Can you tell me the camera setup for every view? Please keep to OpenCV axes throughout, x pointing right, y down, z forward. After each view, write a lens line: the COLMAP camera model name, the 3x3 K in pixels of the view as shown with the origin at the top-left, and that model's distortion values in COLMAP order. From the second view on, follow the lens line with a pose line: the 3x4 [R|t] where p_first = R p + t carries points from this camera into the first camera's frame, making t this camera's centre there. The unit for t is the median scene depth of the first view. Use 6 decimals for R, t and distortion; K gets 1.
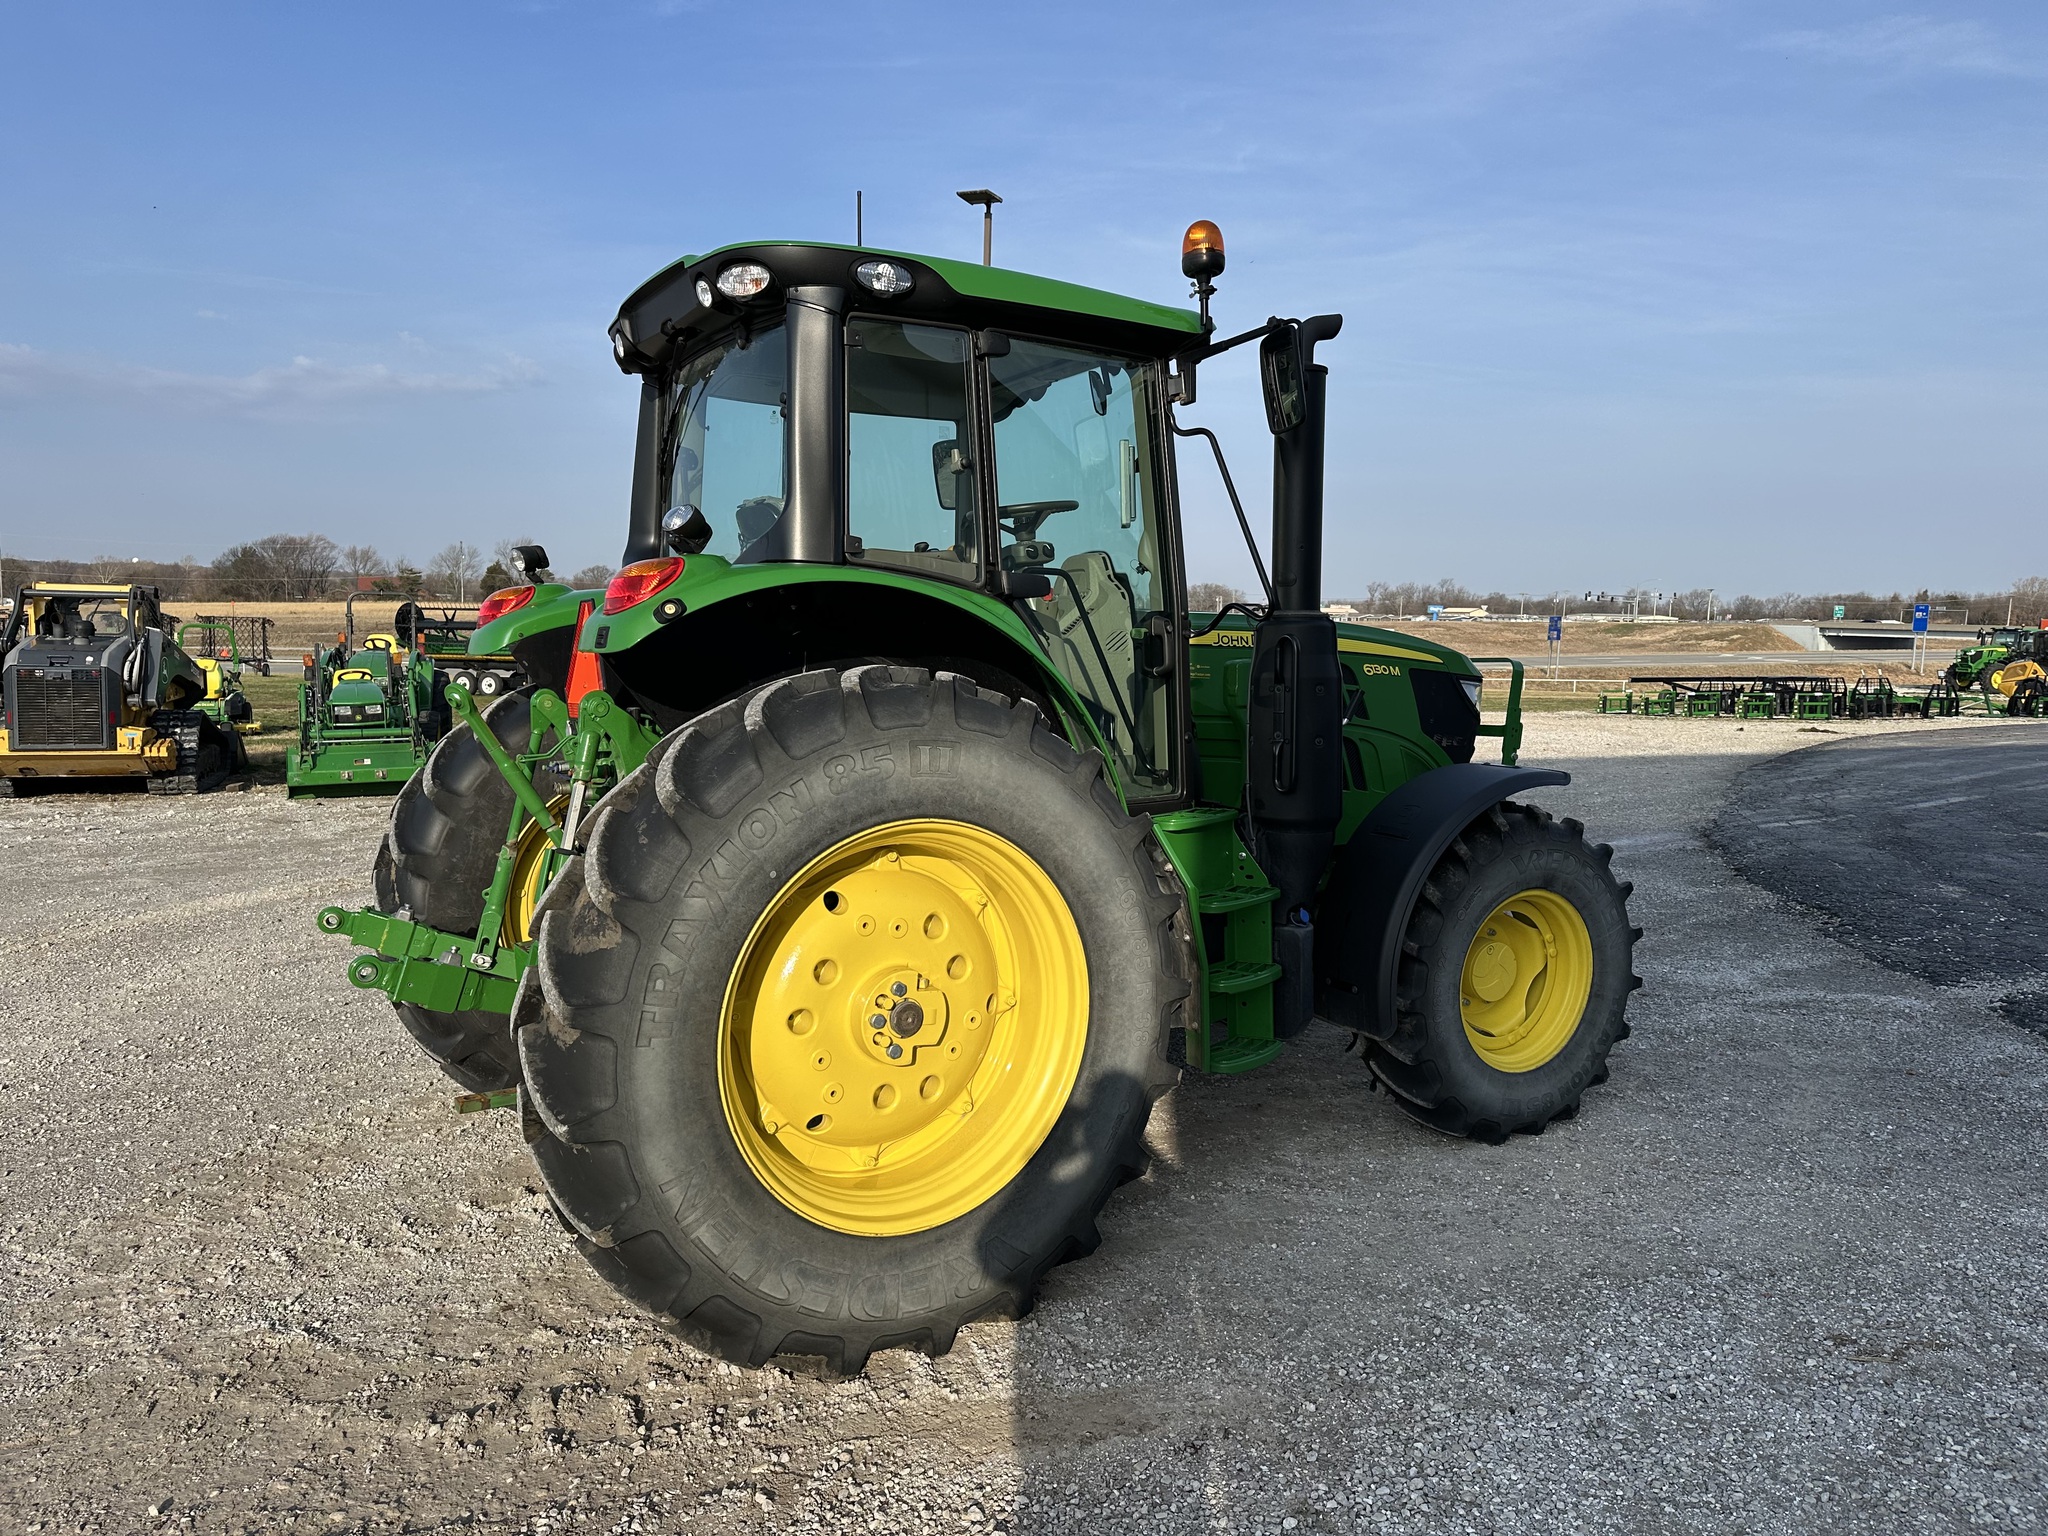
lens RADIAL K [[1436.0, 0, 1042.7], [0, 1436.0, 735.3], [0, 0, 1]] dist [0.048063, -0.060083]
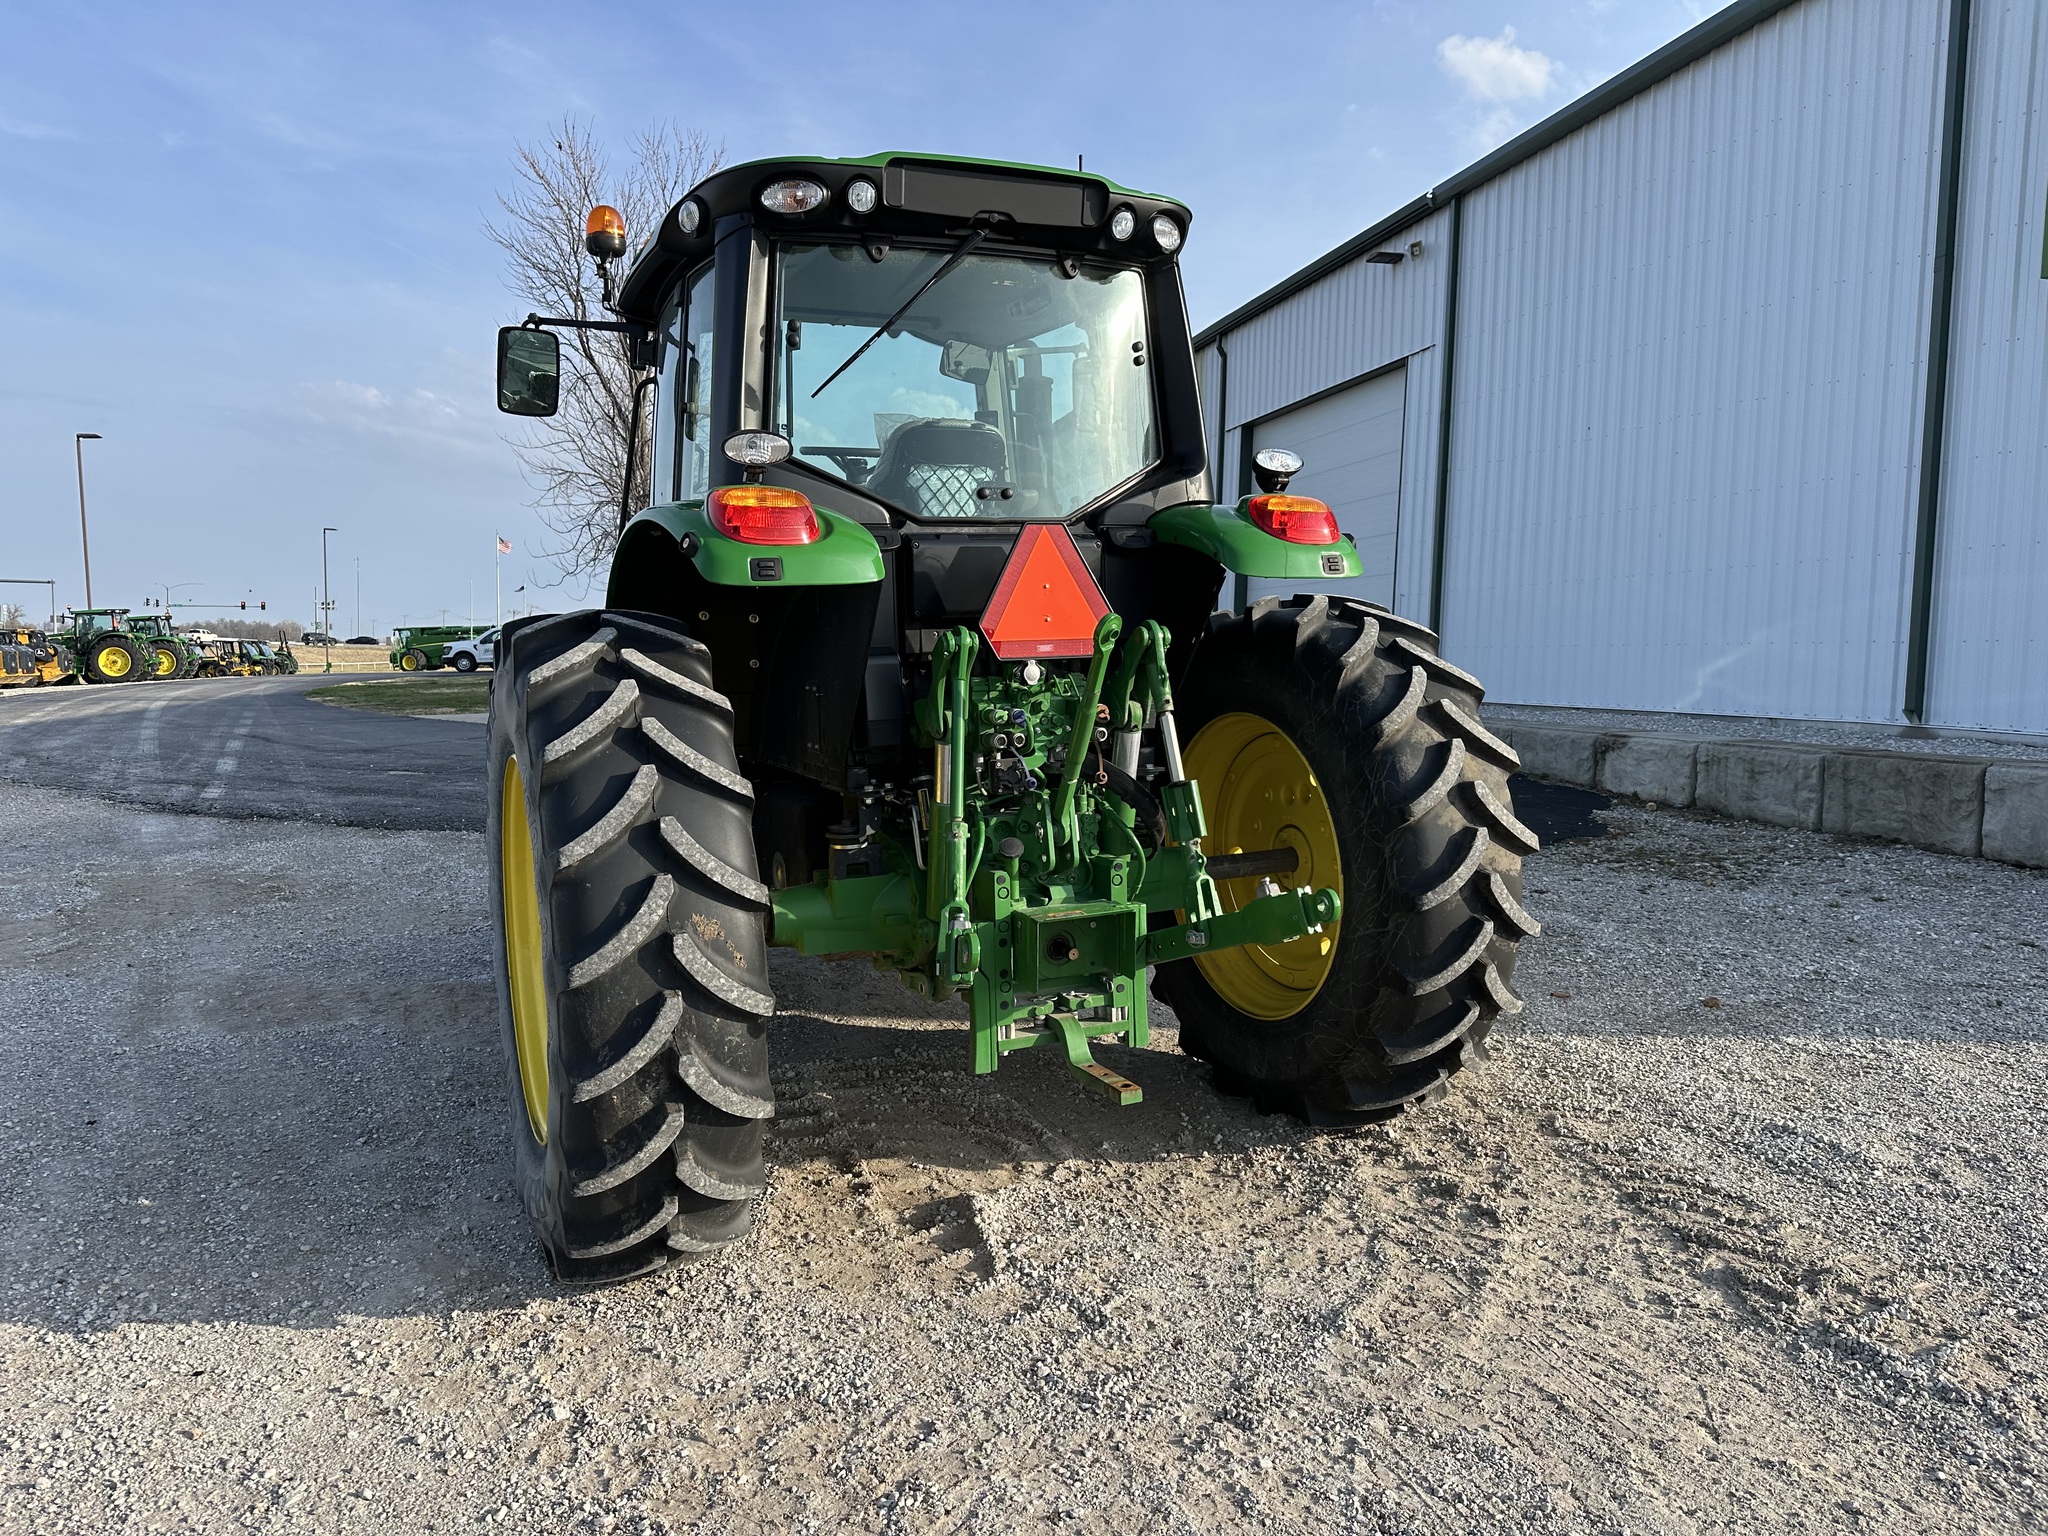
lens RADIAL K [[1436.0, 0, 1017.1], [0, 1436.0, 757.2], [0, 0, 1]] dist [0.048063, -0.060083]
pose [[0.139145, -0.094053, 0.985795, -1.350194], [0.072116, 0.993799, 0.084638, -0.028821], [-0.987643, 0.059315, 0.145065, 1.006733]]
